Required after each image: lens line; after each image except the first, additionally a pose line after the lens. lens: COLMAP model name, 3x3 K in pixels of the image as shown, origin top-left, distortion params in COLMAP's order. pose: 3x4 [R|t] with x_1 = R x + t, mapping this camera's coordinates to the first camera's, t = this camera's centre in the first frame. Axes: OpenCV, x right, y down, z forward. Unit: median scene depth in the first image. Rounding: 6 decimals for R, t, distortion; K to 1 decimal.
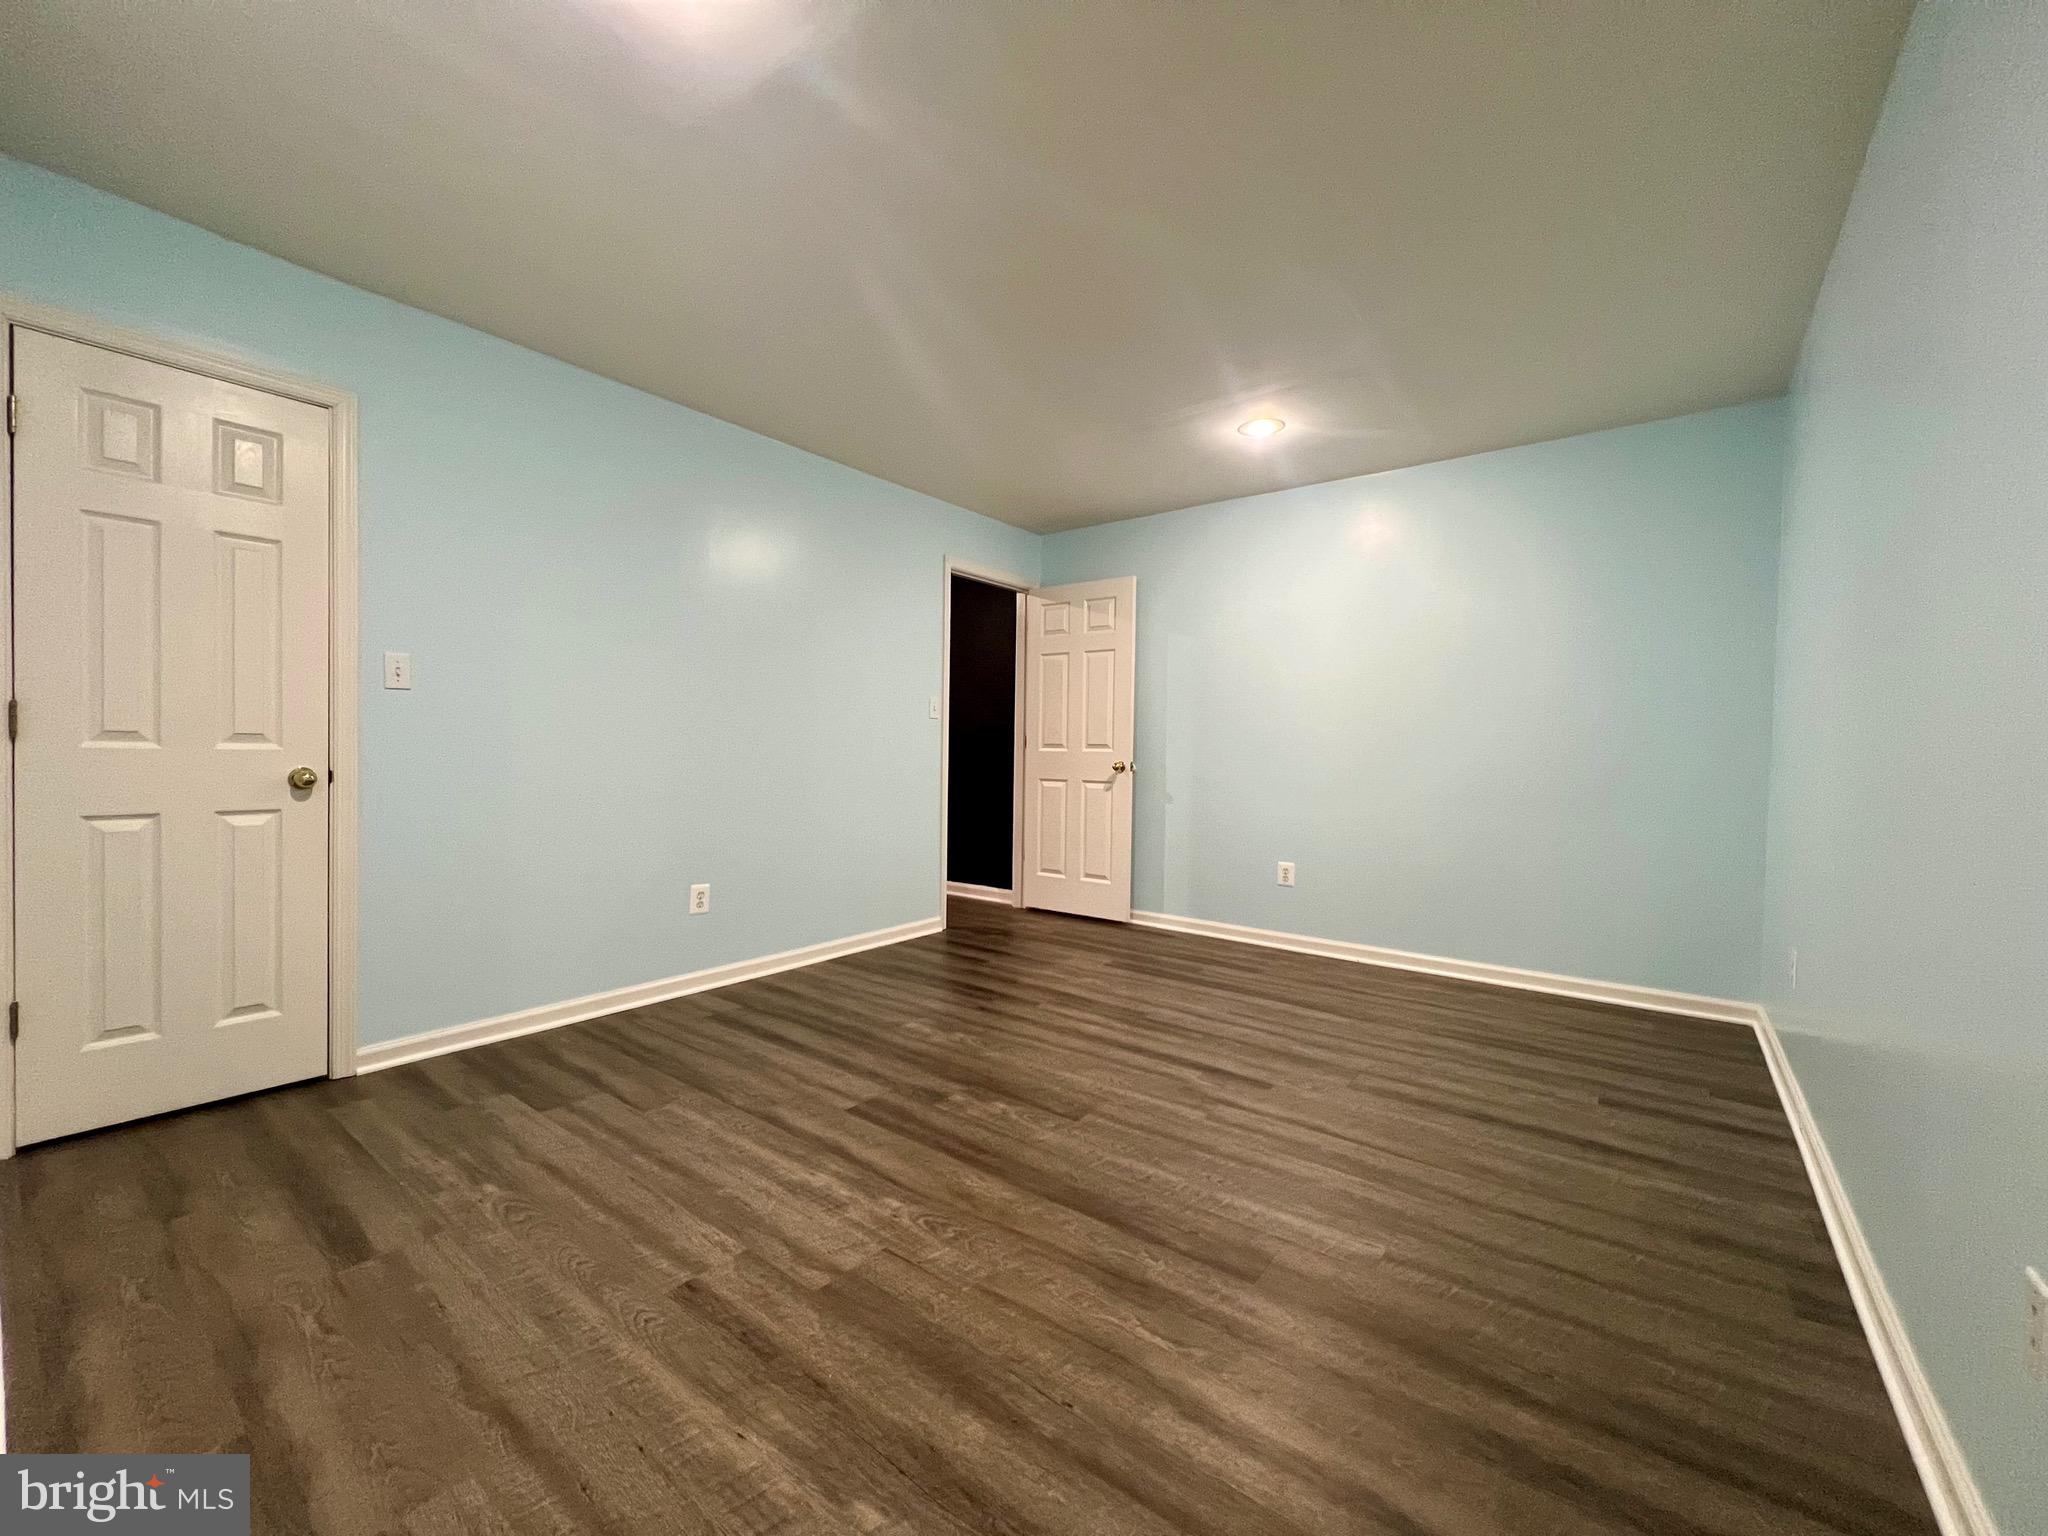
lens RADIAL K [[824.8, 0, 1024.9], [0, 824.8, 757.7], [0, 0, 1]] dist [0.000218, -0.000033]
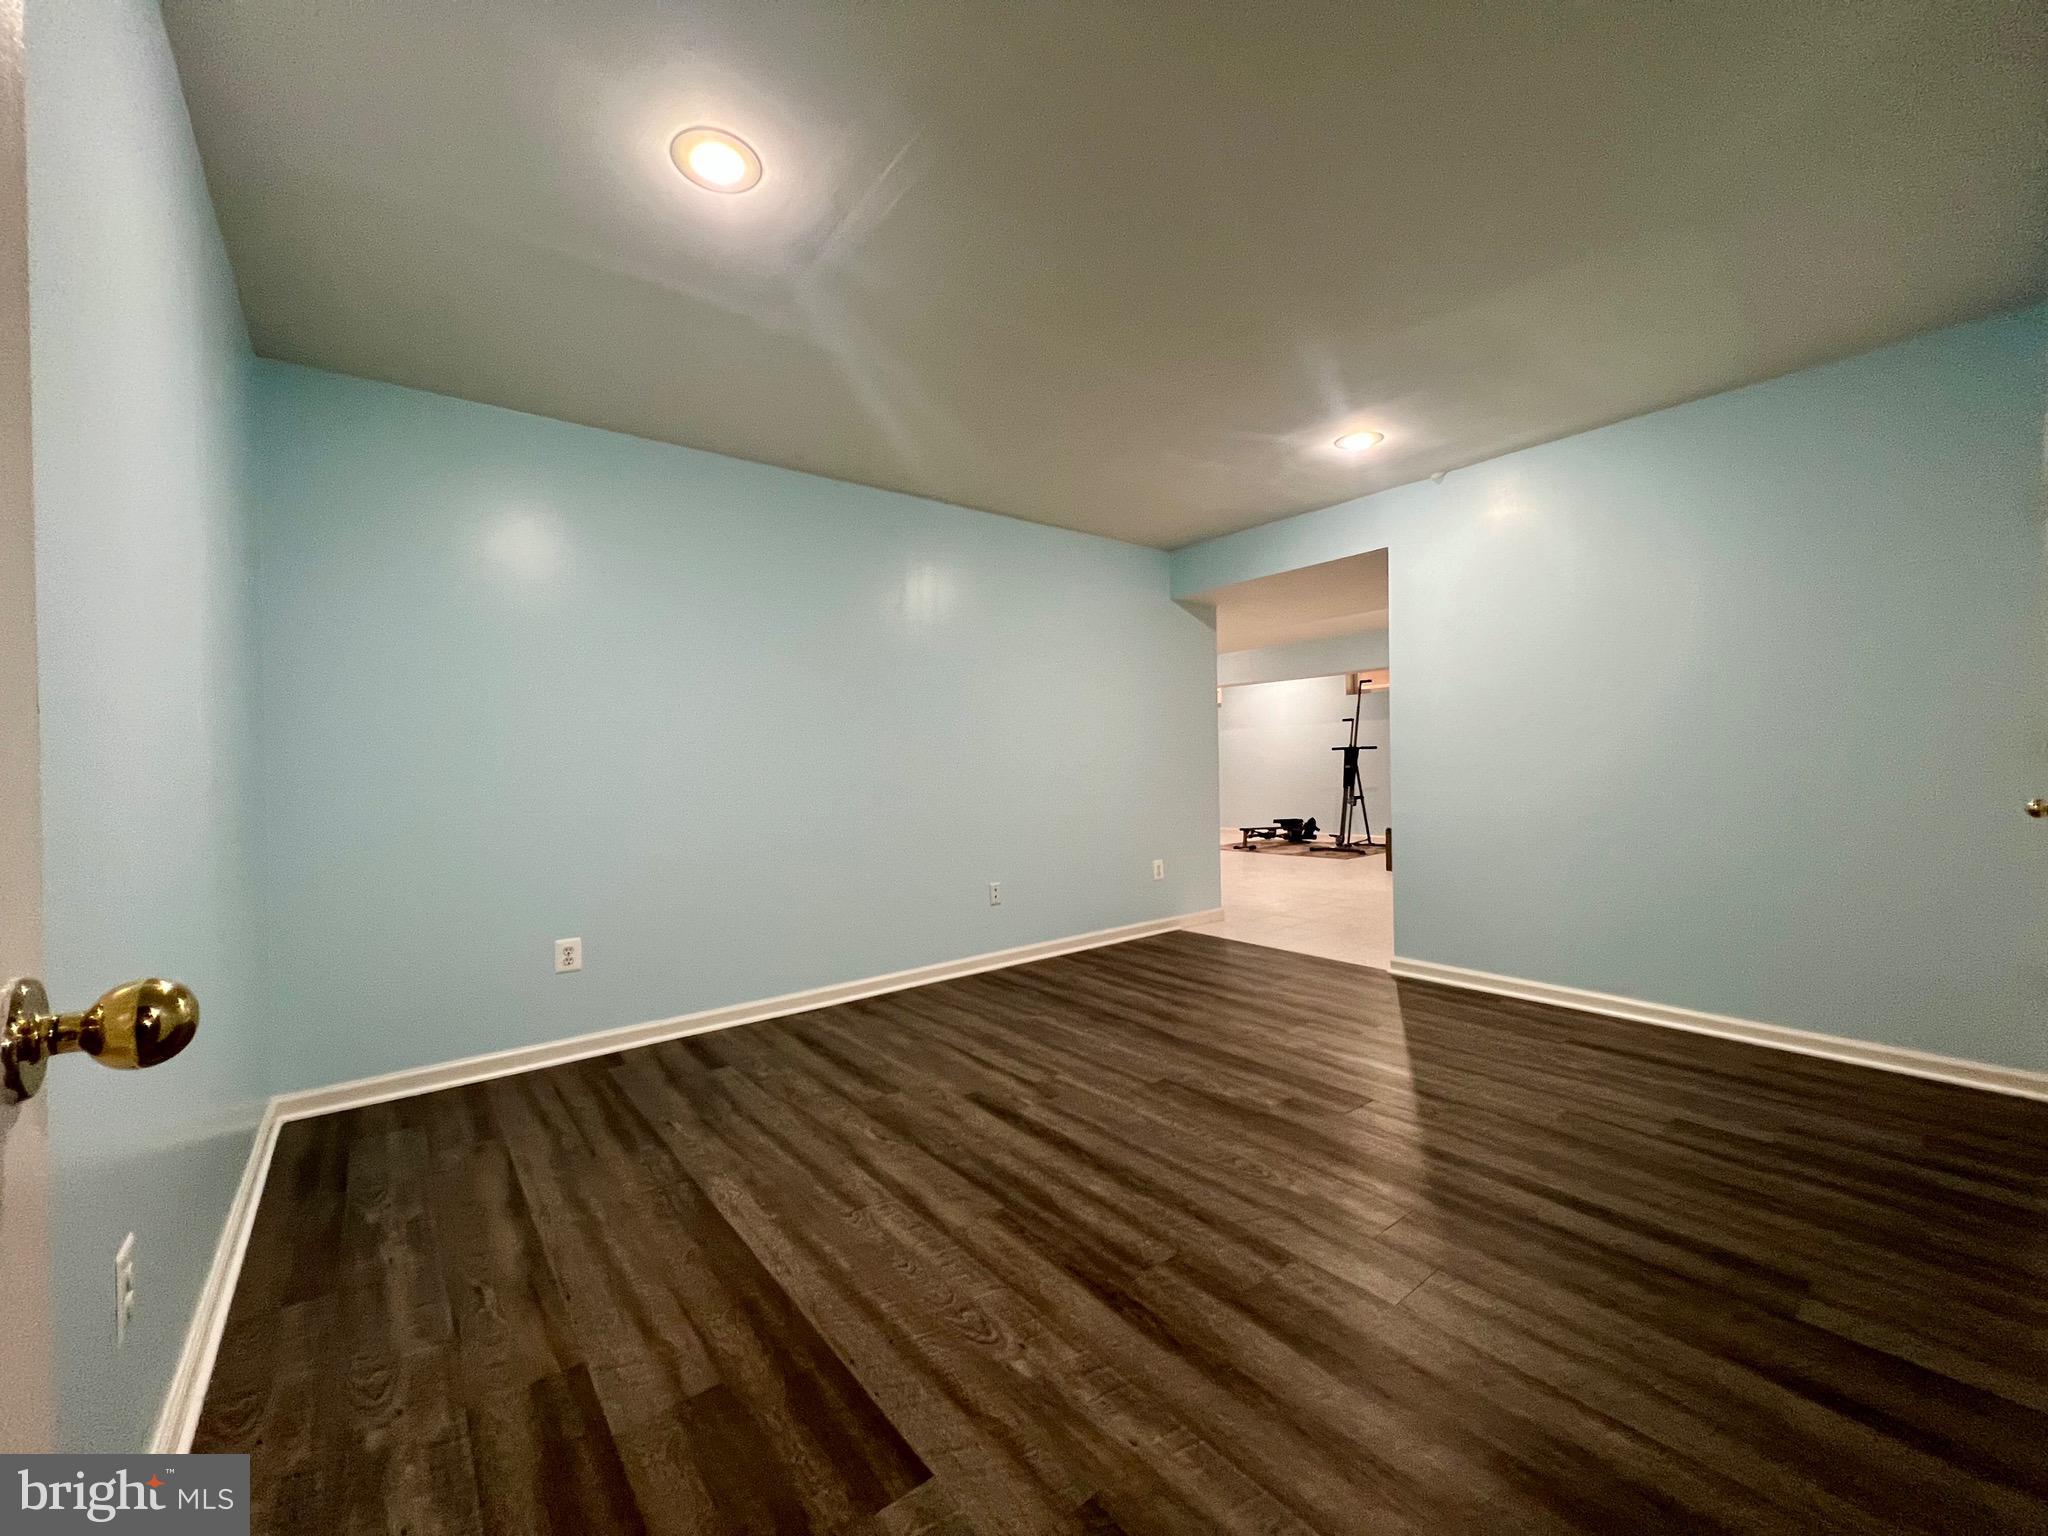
lens RADIAL K [[824.8, 0, 1019.9], [0, 824.8, 766.6], [0, 0, 1]] dist [0.000218, -0.000033]
pose [[-0.969965, 0.003406, 0.243220, -0.024506], [0.006891, 0.999885, 0.013479, -0.035912], [-0.243146, 0.014751, -0.969878, 1.890265]]
